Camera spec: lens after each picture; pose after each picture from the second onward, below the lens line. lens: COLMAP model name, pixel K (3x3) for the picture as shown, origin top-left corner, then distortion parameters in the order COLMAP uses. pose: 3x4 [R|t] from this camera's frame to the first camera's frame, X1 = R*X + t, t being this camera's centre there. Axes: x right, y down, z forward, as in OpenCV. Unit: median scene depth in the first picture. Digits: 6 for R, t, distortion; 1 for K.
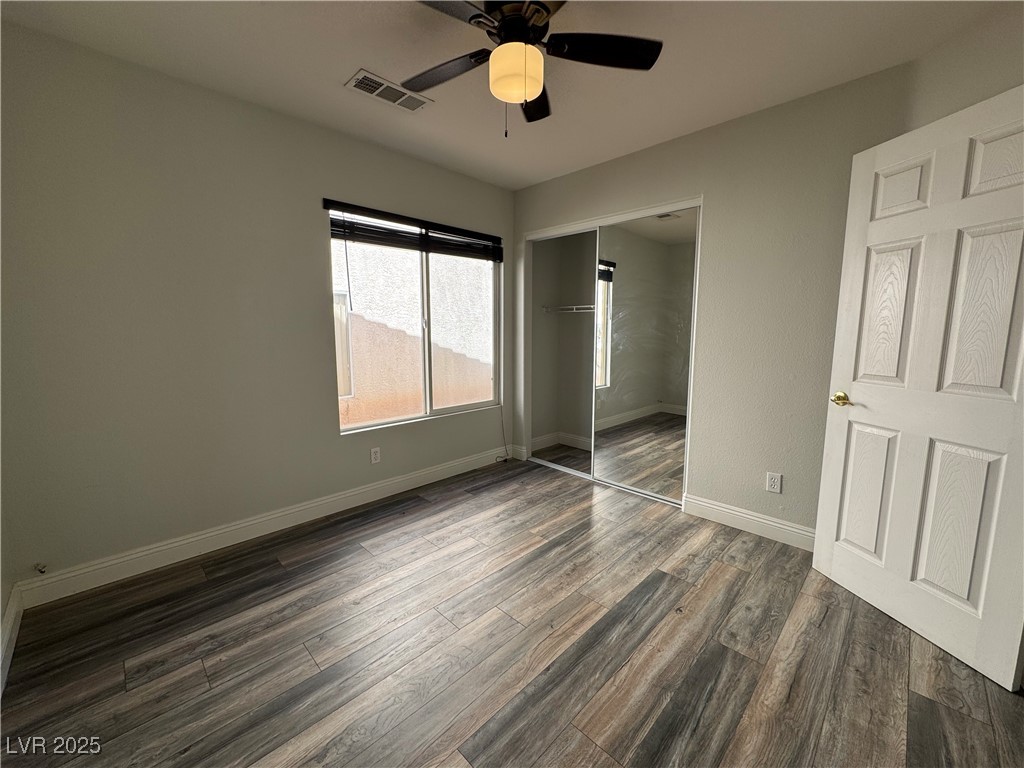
lens RADIAL K [[407.9, 0, 518.0], [0, 407.9, 378.0], [0, 0, 1]] dist [-0.003275, 0.000279]
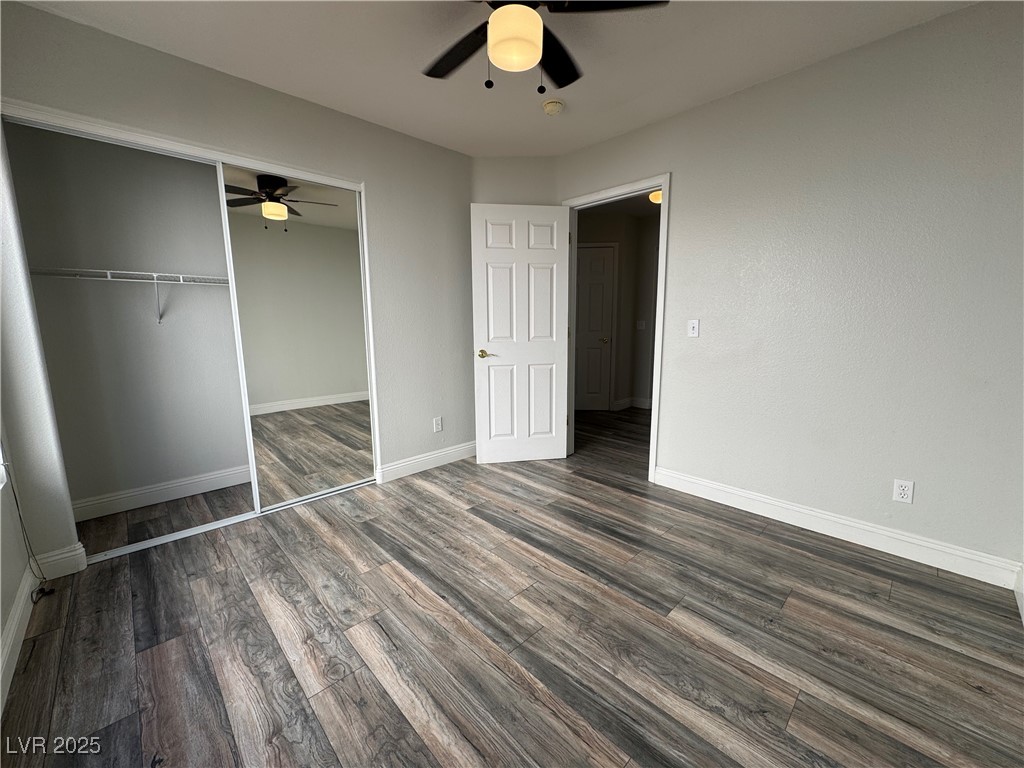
lens RADIAL K [[407.9, 0, 506.5], [0, 407.9, 378.0], [0, 0, 1]] dist [-0.003275, 0.000279]
pose [[0.039583, -0.146311, 0.988446, -0.709617], [0.126148, 0.982039, 0.140310, -0.060375], [-0.991221, 0.119137, 0.057329, 0.693047]]
